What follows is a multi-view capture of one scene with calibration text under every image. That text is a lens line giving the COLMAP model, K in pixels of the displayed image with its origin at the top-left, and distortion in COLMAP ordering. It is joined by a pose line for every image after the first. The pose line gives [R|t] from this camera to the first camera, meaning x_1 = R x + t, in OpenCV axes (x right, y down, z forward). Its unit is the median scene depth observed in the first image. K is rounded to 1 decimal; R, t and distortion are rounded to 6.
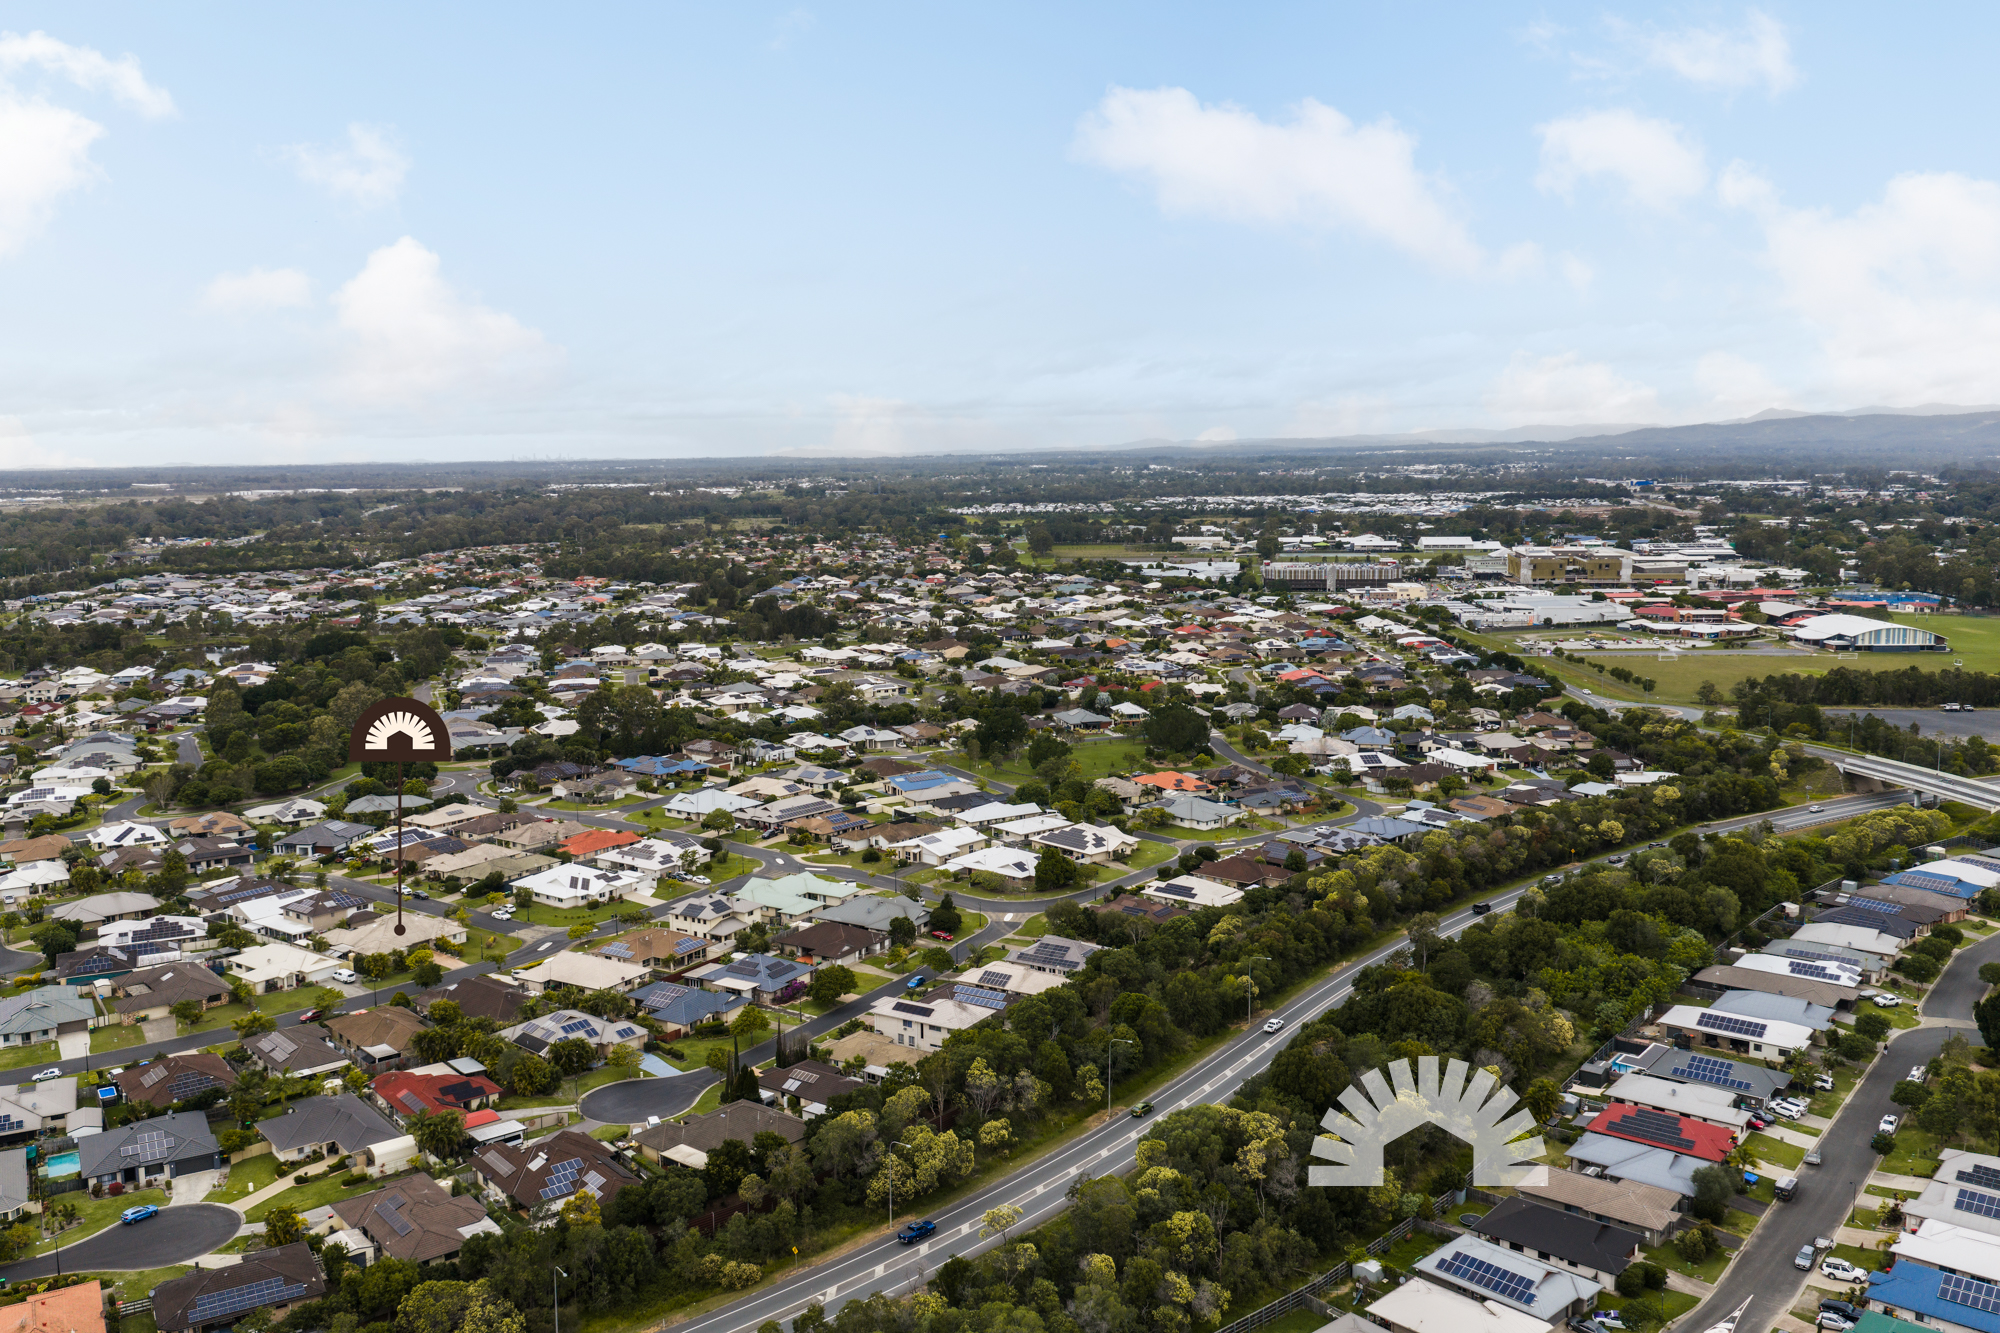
lens RADIAL K [[1610.7, 0, 1002.1], [0, 1610.7, 668.6], [0, 0, 1]] dist [0.011473, -0.002440]
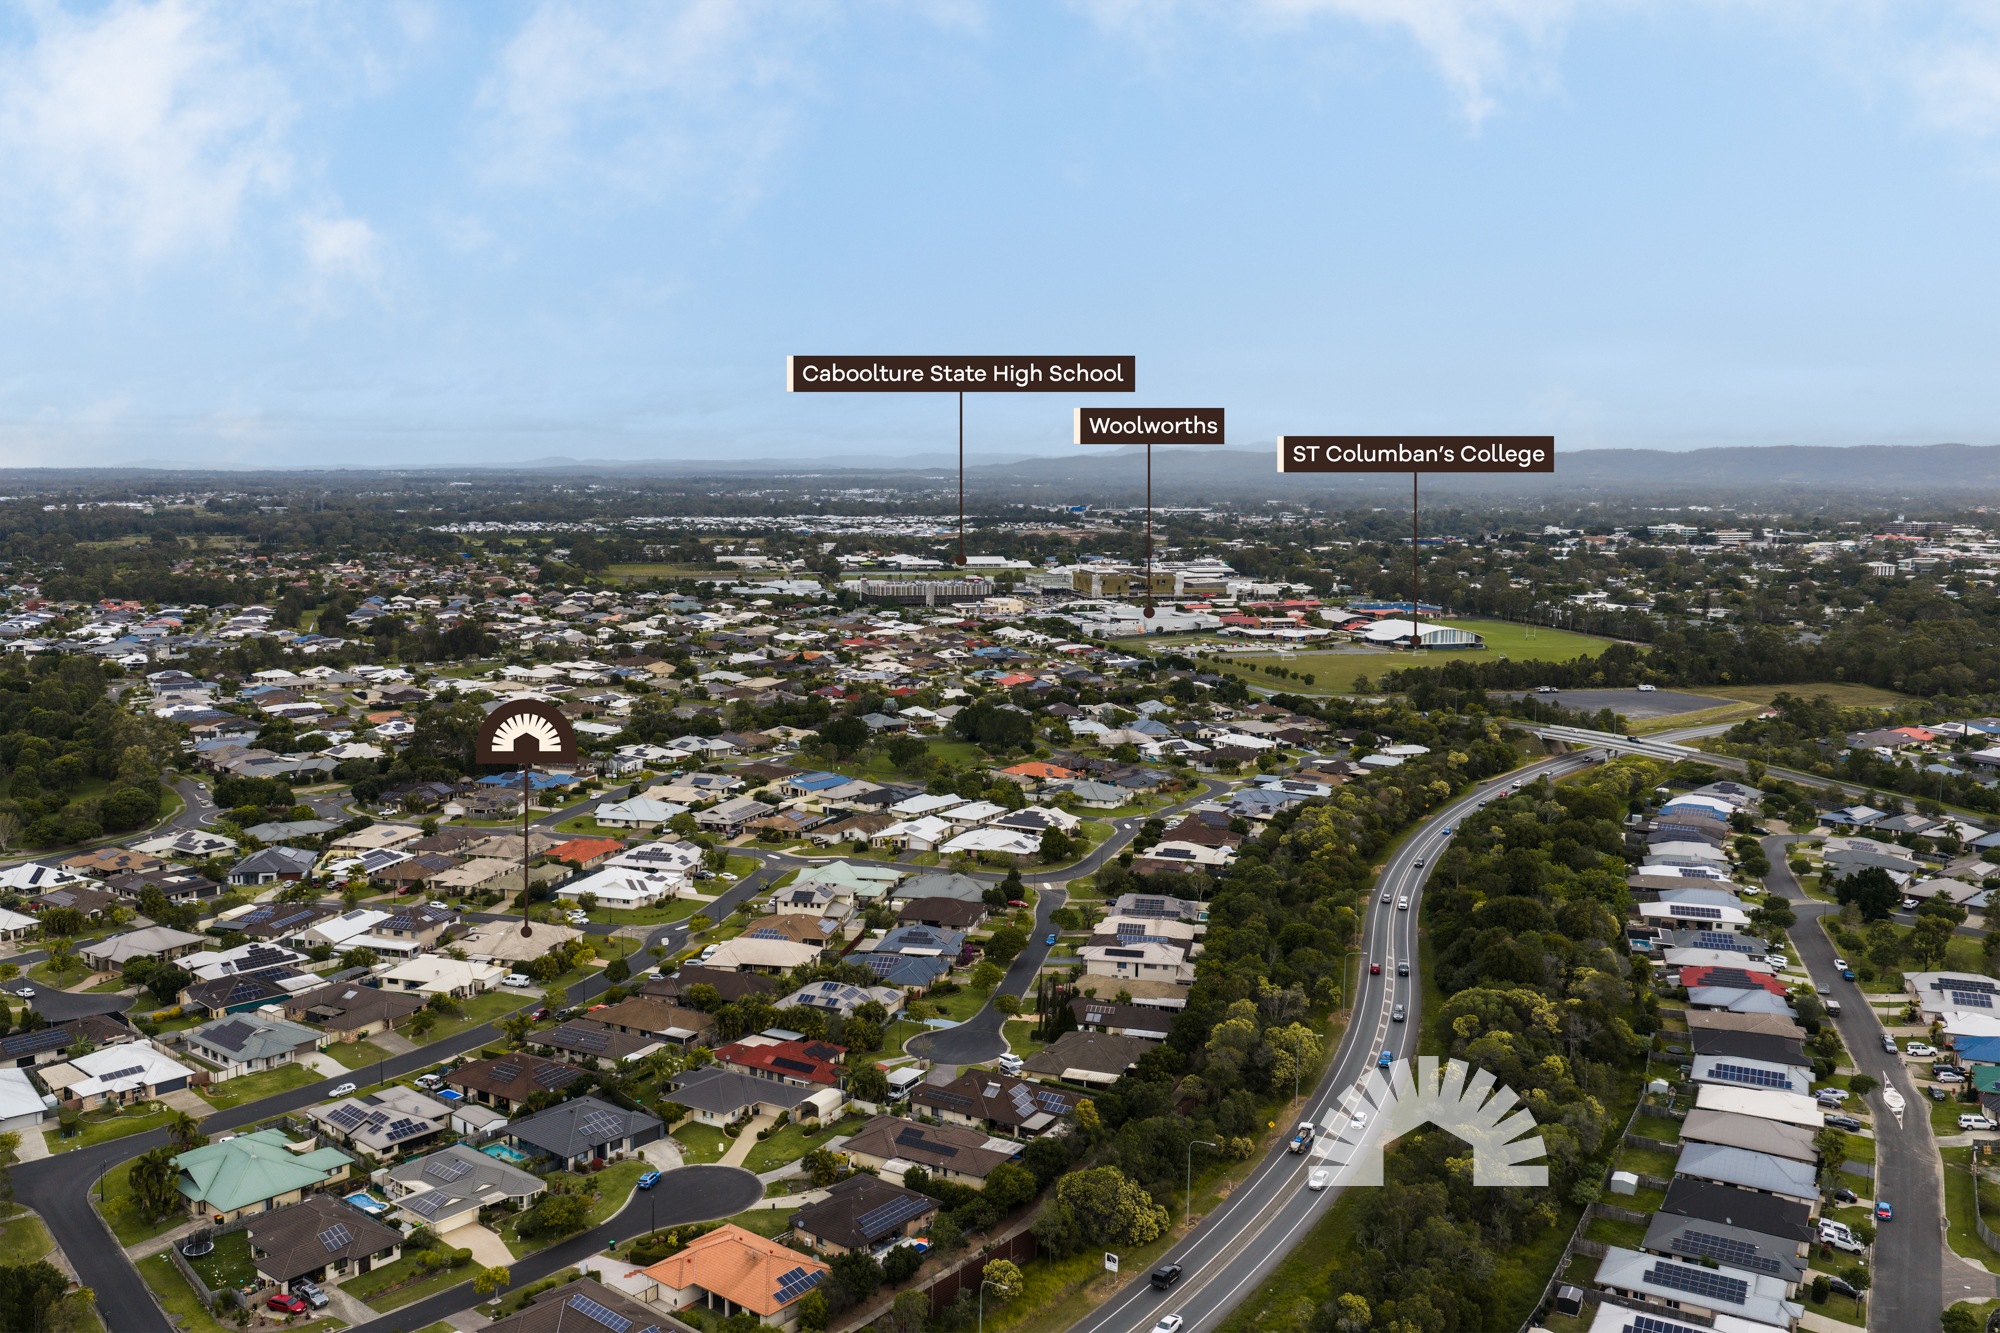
lens RADIAL K [[1610.7, 0, 1001.1], [0, 1610.7, 663.3], [0, 0, 1]] dist [0.011473, -0.002440]
pose [[0.938734, -0.022270, 0.343923, -0.176502], [0.028005, 0.999539, -0.011715, 0.004859], [-0.343503, 0.020629, 0.938925, -0.019945]]
